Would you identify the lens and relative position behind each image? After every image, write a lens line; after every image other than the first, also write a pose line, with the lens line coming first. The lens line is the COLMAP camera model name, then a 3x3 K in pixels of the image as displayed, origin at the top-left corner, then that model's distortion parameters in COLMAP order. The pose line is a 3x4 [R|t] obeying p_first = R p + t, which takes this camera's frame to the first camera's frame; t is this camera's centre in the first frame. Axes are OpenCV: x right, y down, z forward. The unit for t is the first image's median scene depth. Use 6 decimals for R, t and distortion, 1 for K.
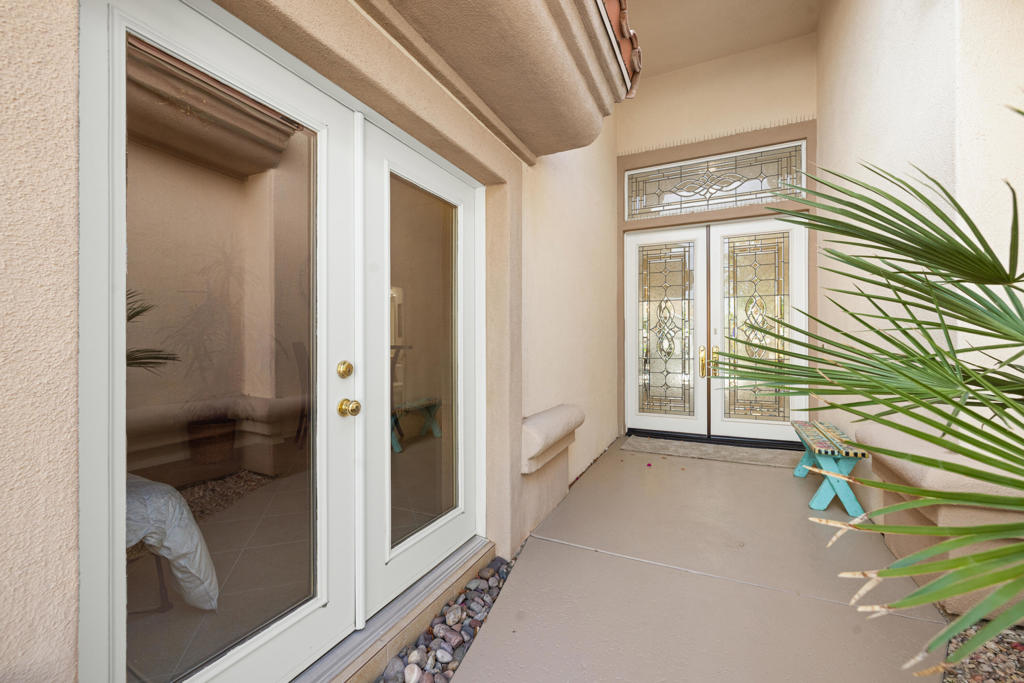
lens RADIAL K [[432.1, 0, 509.8], [0, 432.1, 341.7], [0, 0, 1]] dist [0.003331, 0.000256]
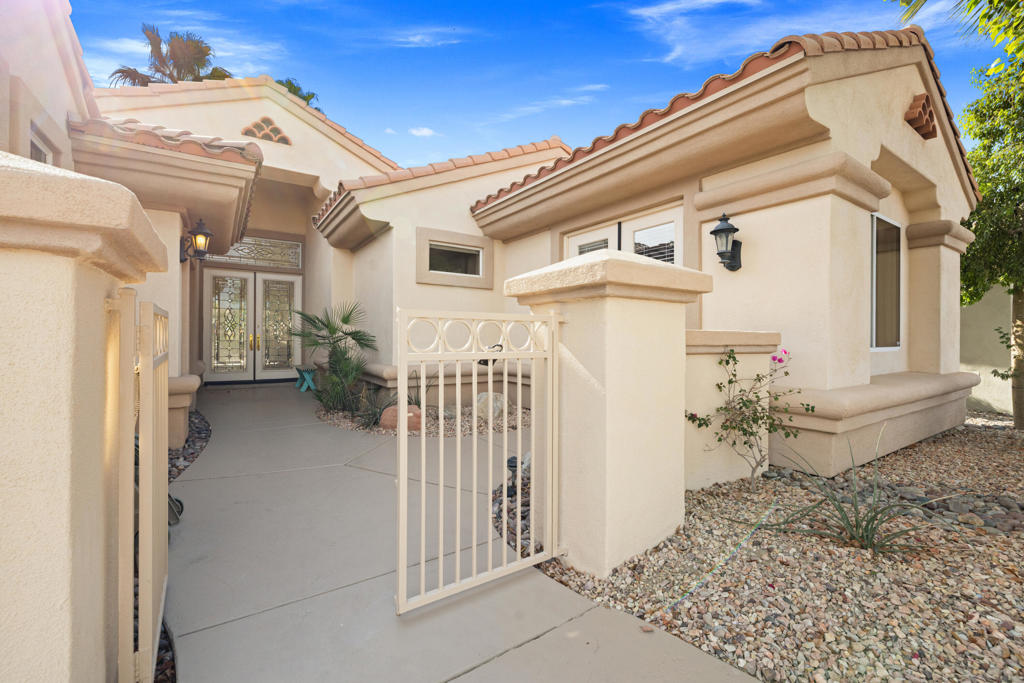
lens RADIAL K [[432.1, 0, 511.5], [0, 432.1, 339.2], [0, 0, 1]] dist [0.003331, 0.000256]
pose [[0.494354, 0.005679, 0.869242, -0.656277], [-0.010759, 0.999942, -0.000415, 0.020006], [-0.869194, -0.009147, 0.494386, -0.957889]]
